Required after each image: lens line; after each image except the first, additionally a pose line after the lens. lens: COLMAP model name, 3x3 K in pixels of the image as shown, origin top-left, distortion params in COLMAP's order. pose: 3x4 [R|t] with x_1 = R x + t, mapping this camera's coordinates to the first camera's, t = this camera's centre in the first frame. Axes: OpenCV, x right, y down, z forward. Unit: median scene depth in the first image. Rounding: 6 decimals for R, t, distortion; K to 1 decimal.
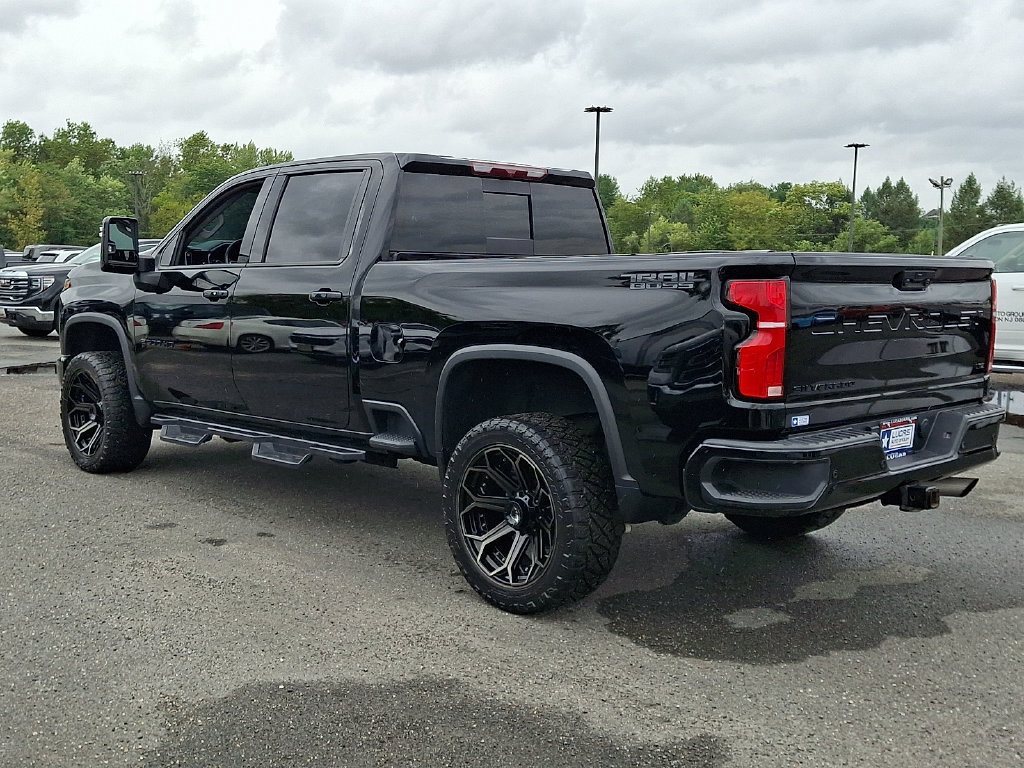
lens RADIAL K [[1062.3, 0, 471.5], [0, 1062.3, 385.3], [0, 0, 1]] dist [0.205566, -0.513984]
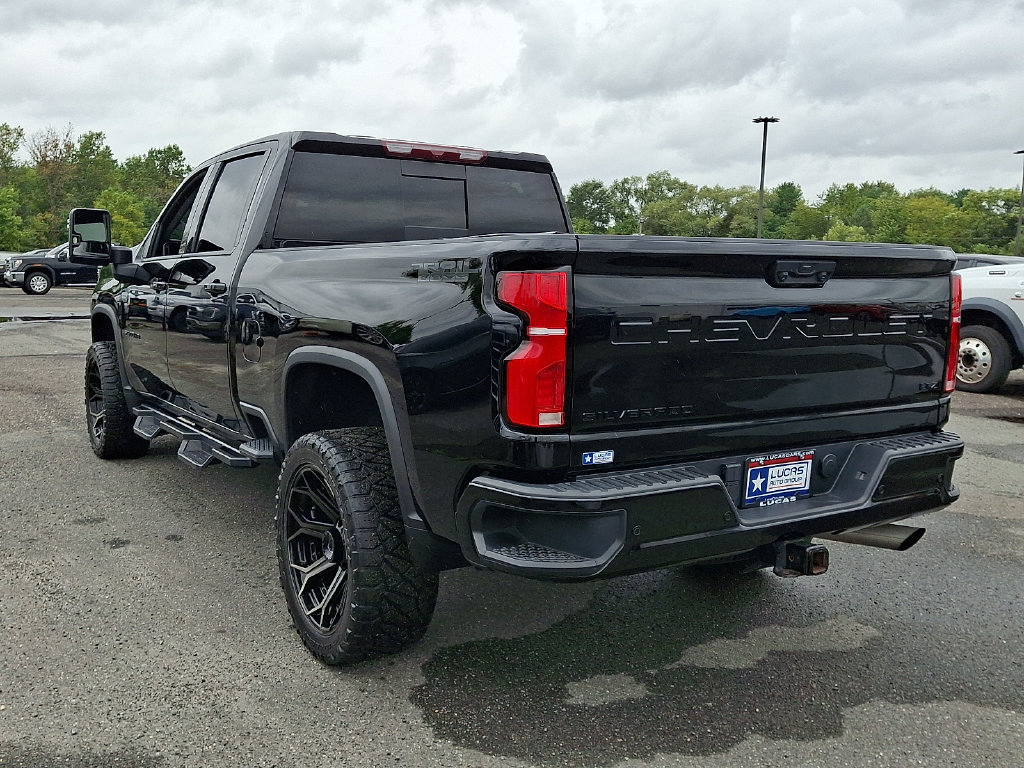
lens RADIAL K [[910.1, 0, 512.0], [0, 910.1, 384.0], [0, 0, 1]] dist [0.129674, -0.244041]
pose [[0.983728, 0.027595, -0.177532, 0.289602], [-0.024601, 0.999516, 0.019045, -0.024065], [0.177972, -0.014368, 0.983931, 0.288498]]
